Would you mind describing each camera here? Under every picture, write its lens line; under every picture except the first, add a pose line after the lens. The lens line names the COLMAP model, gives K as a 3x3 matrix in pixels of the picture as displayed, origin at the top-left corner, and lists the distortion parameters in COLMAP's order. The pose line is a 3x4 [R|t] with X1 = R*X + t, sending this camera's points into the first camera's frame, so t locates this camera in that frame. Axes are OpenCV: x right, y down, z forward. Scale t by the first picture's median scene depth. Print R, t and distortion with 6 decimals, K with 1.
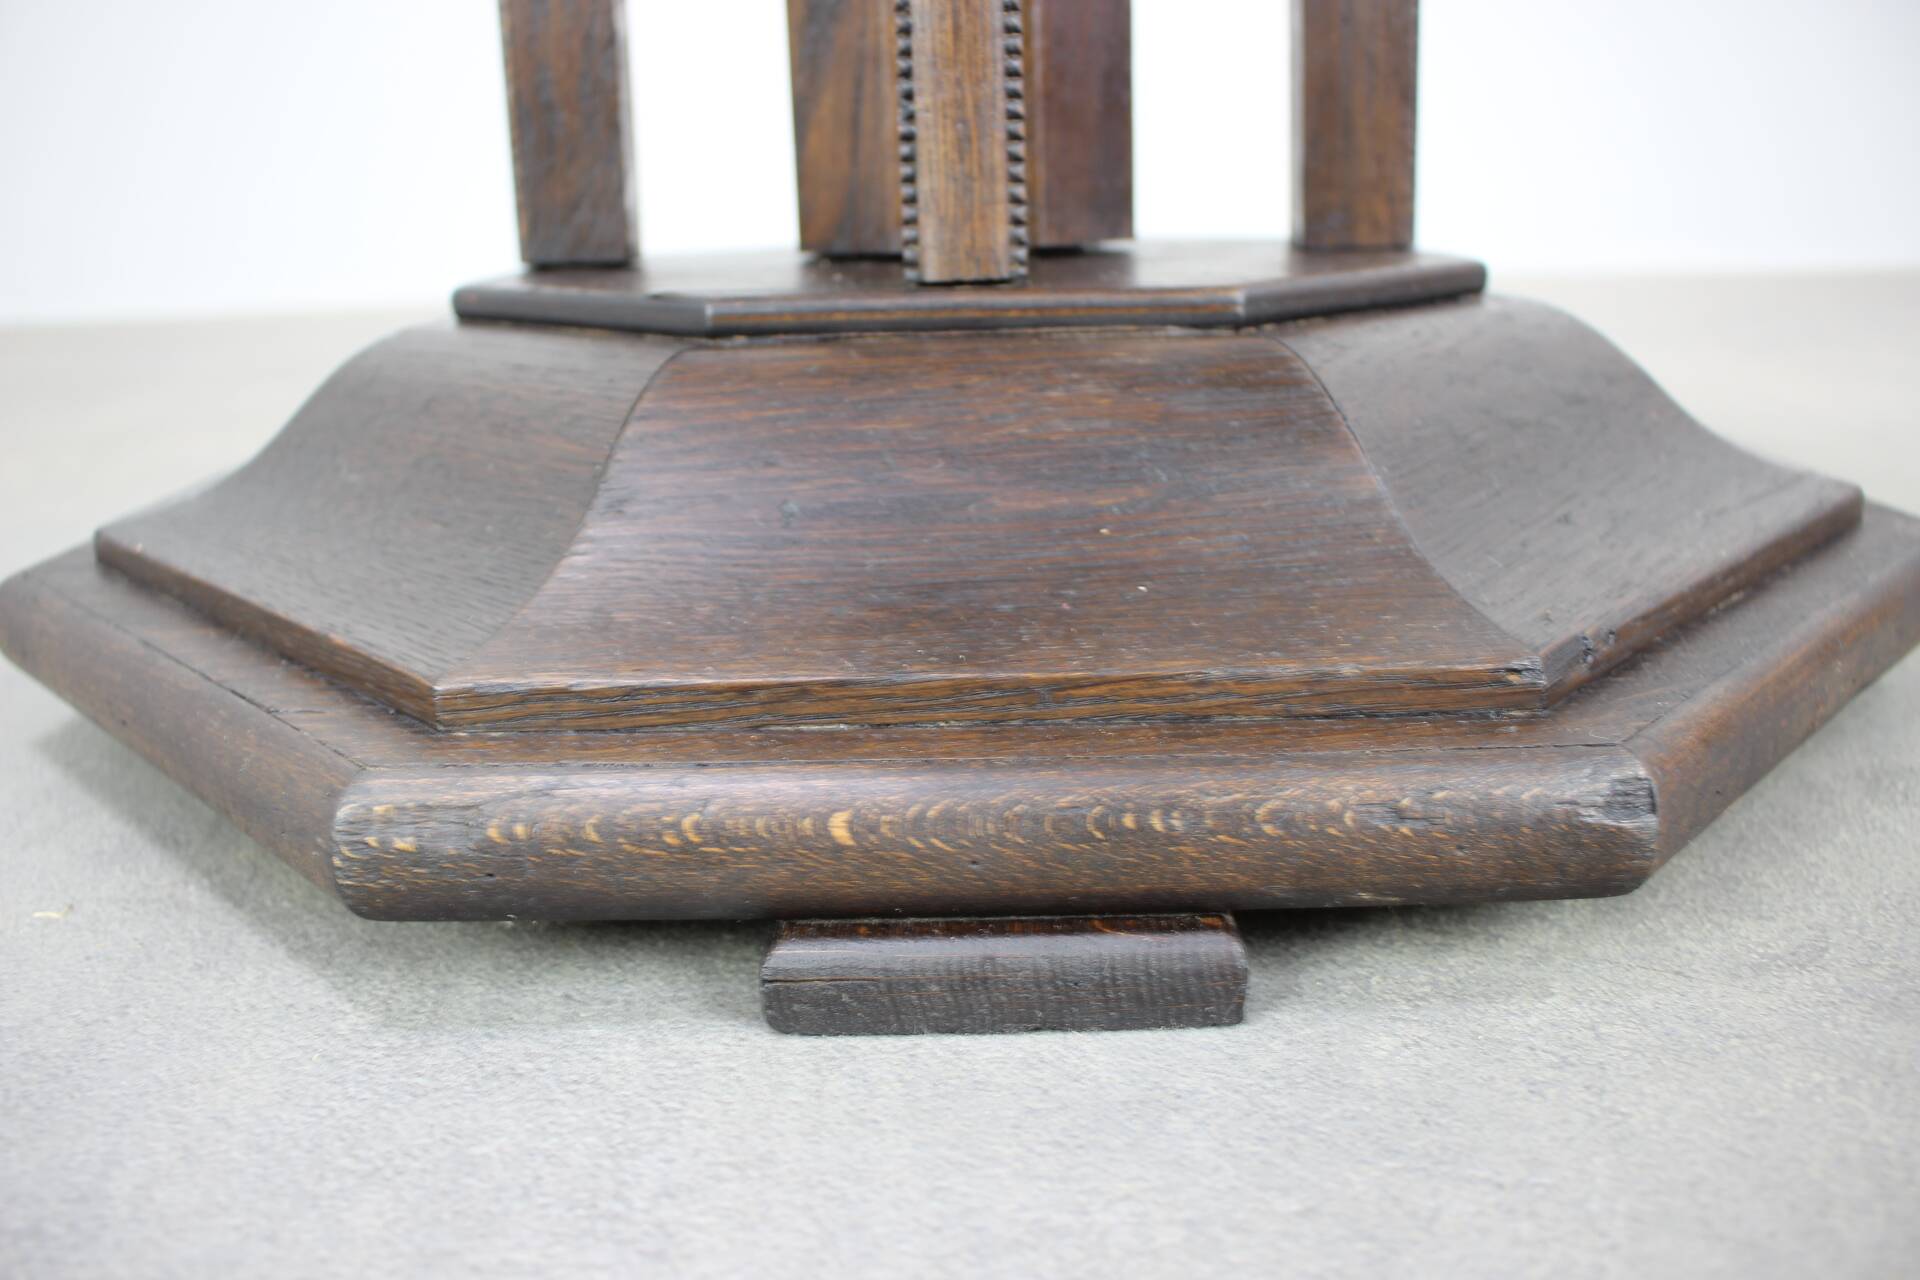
lens RADIAL K [[1596.7, 0, 956.8], [0, 1596.7, 628.8], [0, 0, 1]] dist [-0.140103, 0.071603]
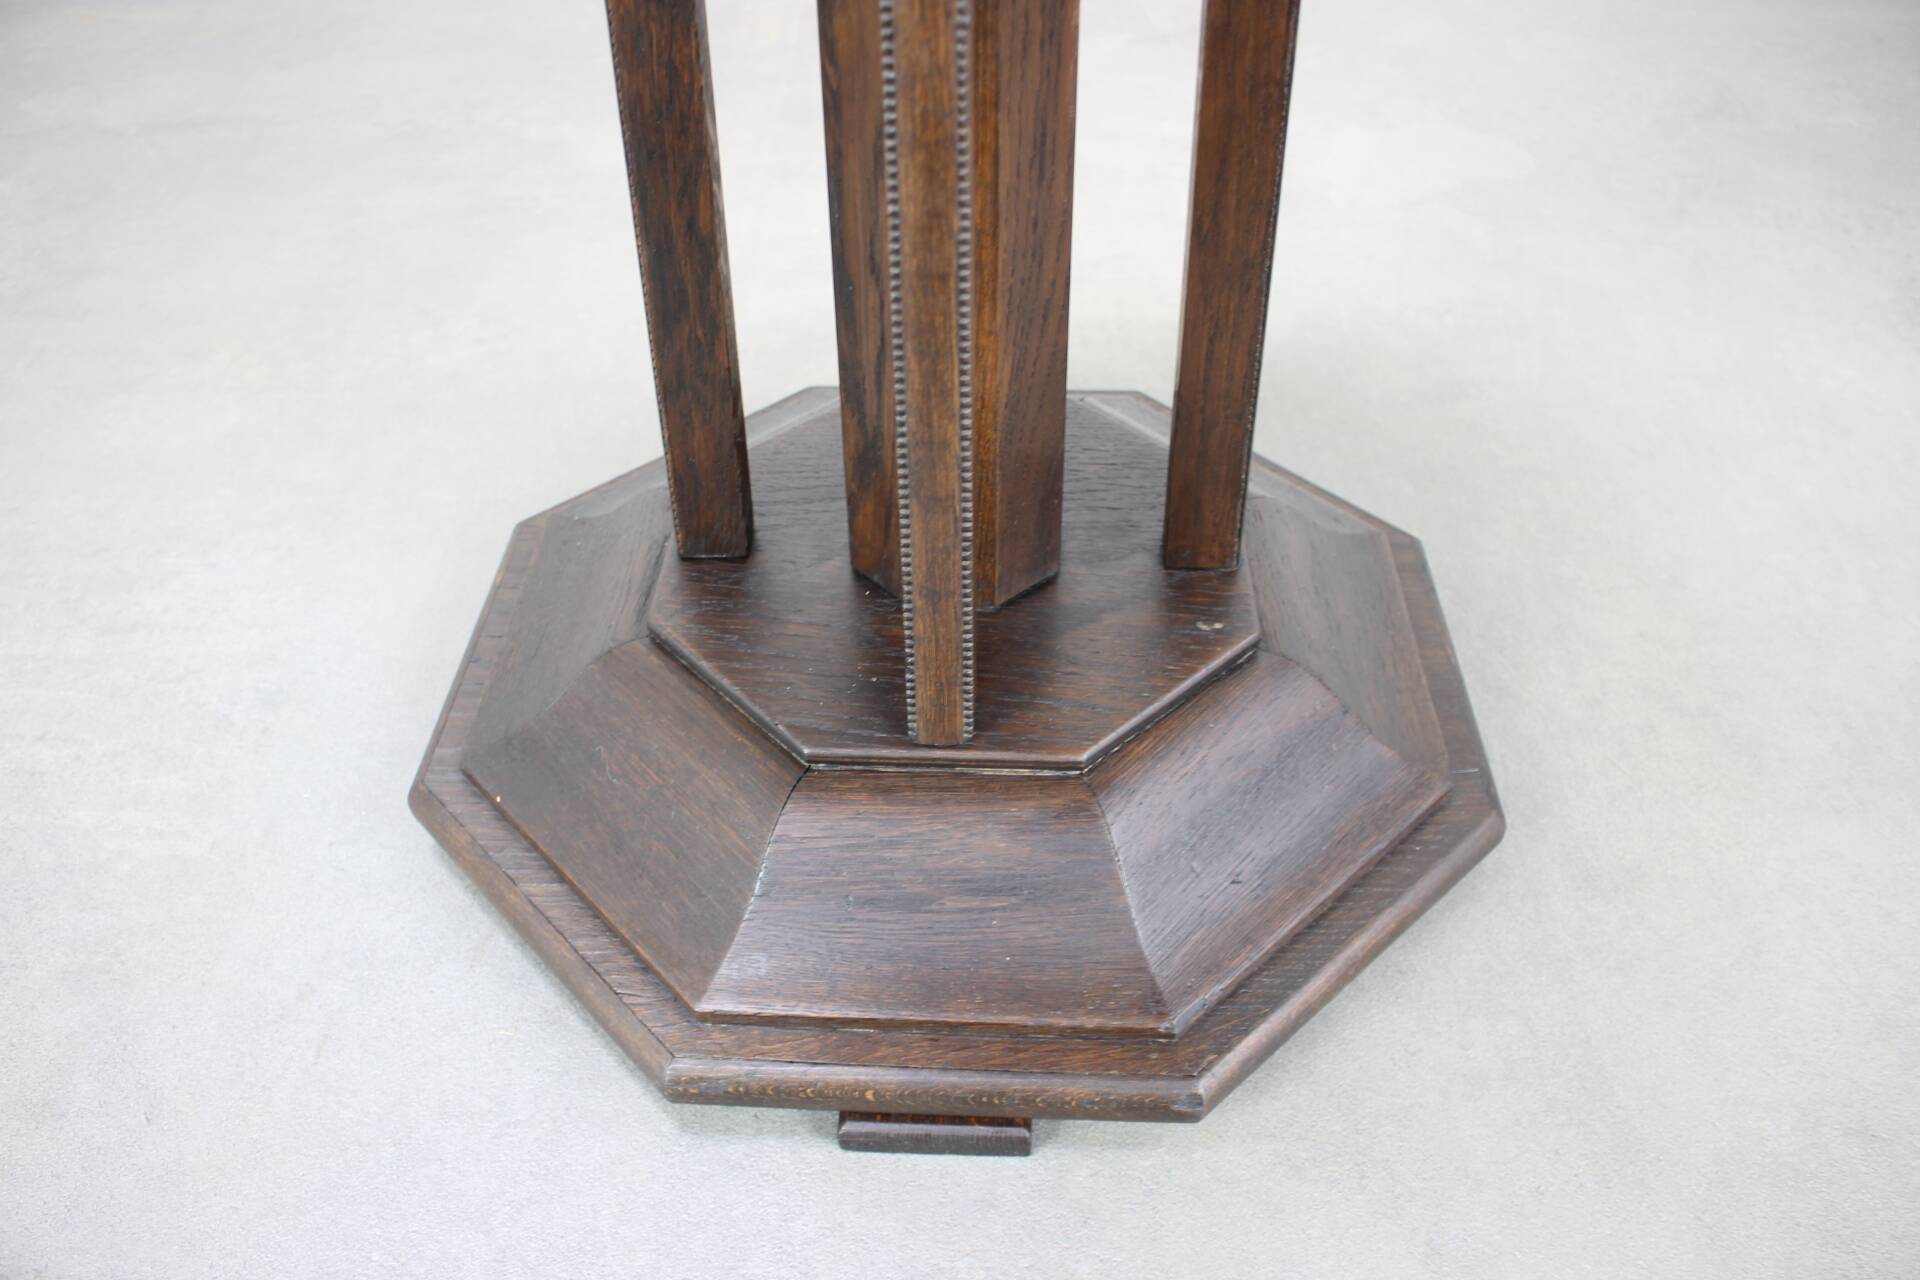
lens RADIAL K [[1596.7, 0, 962.1], [0, 1596.7, 638.9], [0, 0, 1]] dist [-0.140103, 0.071603]
pose [[0.998844, 0.045169, -0.016463, 0.079234], [-0.034183, 0.908050, 0.417464, -1.545016], [0.033806, -0.416419, 0.908544, -0.937954]]
